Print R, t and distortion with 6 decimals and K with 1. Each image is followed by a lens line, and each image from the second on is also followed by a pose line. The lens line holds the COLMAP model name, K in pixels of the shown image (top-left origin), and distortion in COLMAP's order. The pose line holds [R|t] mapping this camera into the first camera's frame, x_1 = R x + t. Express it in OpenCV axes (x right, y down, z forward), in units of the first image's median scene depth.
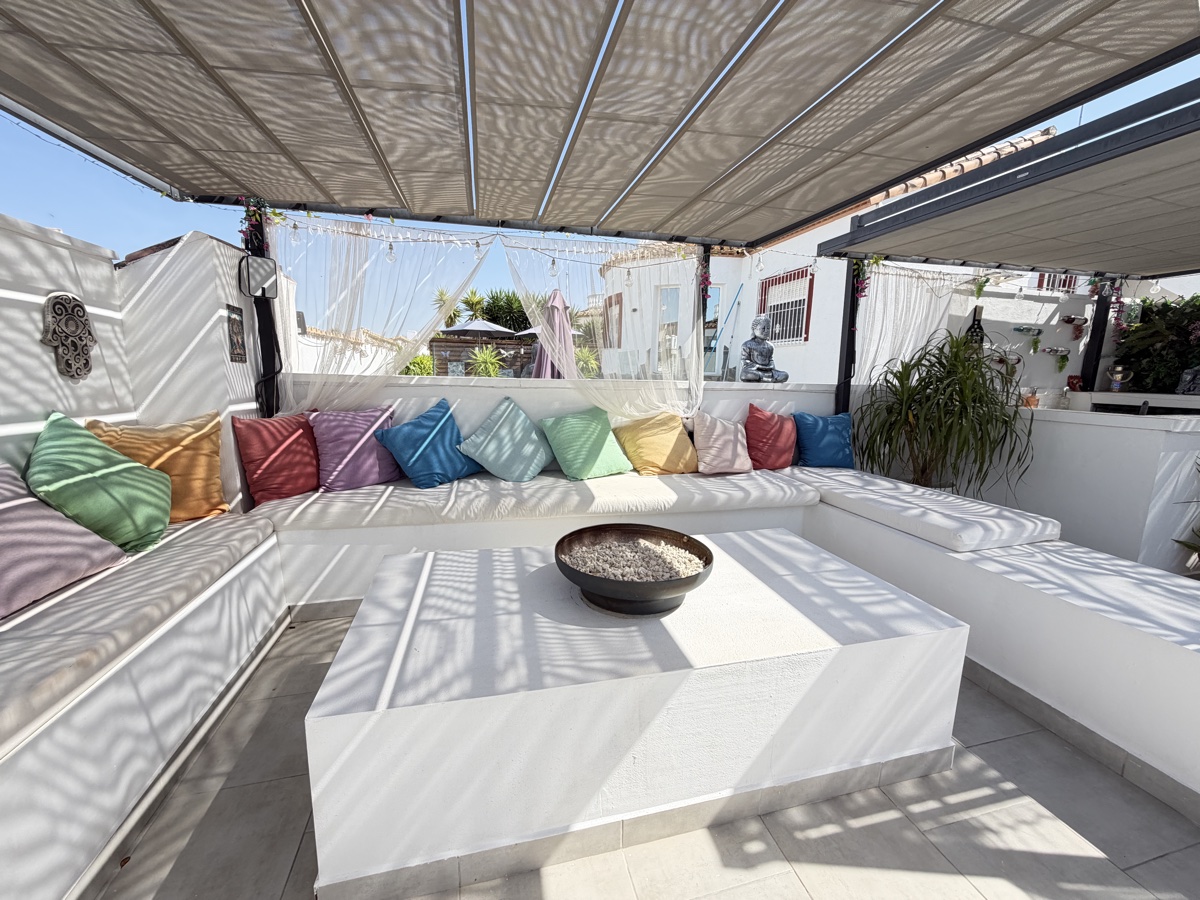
lens RADIAL K [[475.8, 0, 598.2], [0, 475.8, 450.9], [0, 0, 1]] dist [-0.001121, -0.000301]
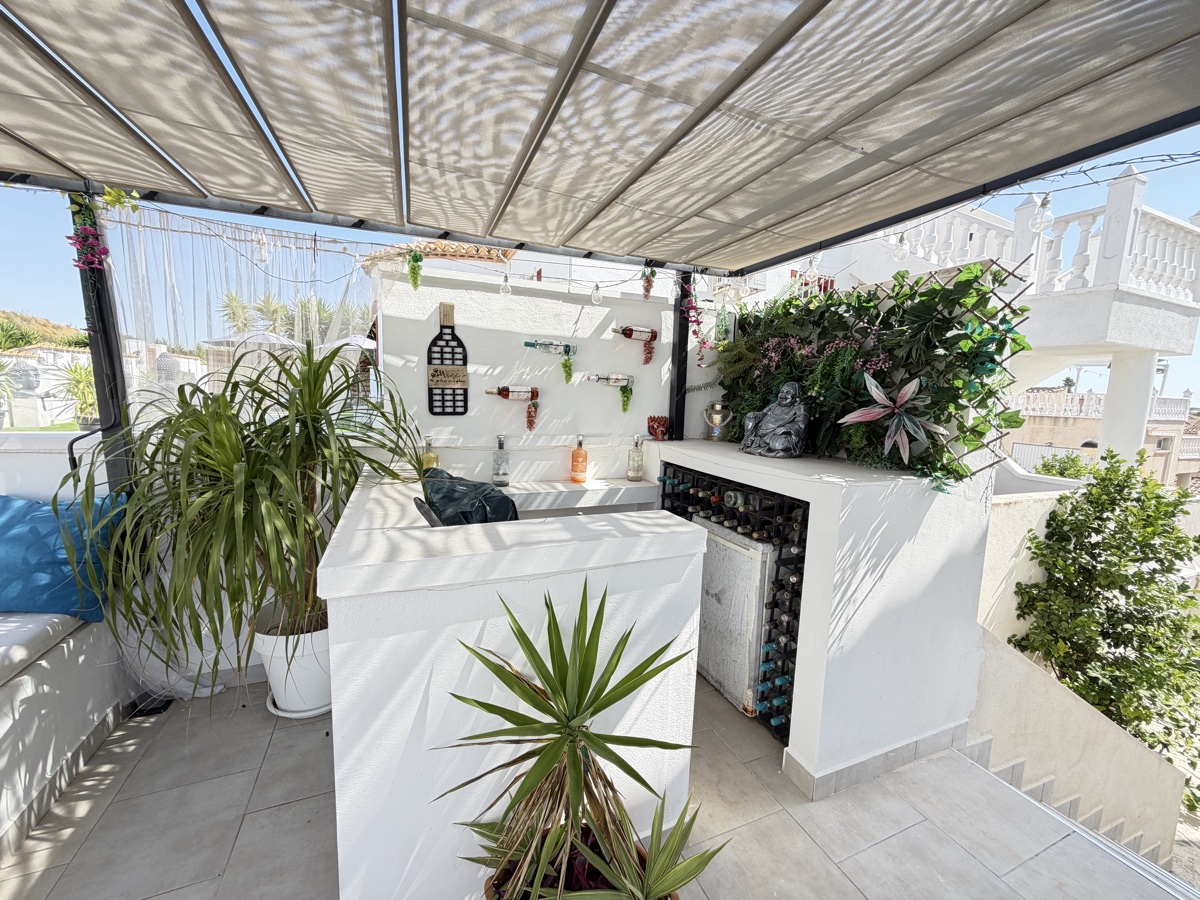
lens RADIAL K [[475.8, 0, 610.5], [0, 475.8, 448.5], [0, 0, 1]] dist [-0.001121, -0.000301]
pose [[0.987726, -0.005673, 0.156095, 0.884791], [0.012202, 0.999089, -0.040901, -0.092296], [-0.155720, 0.042304, 0.986895, 0.373523]]
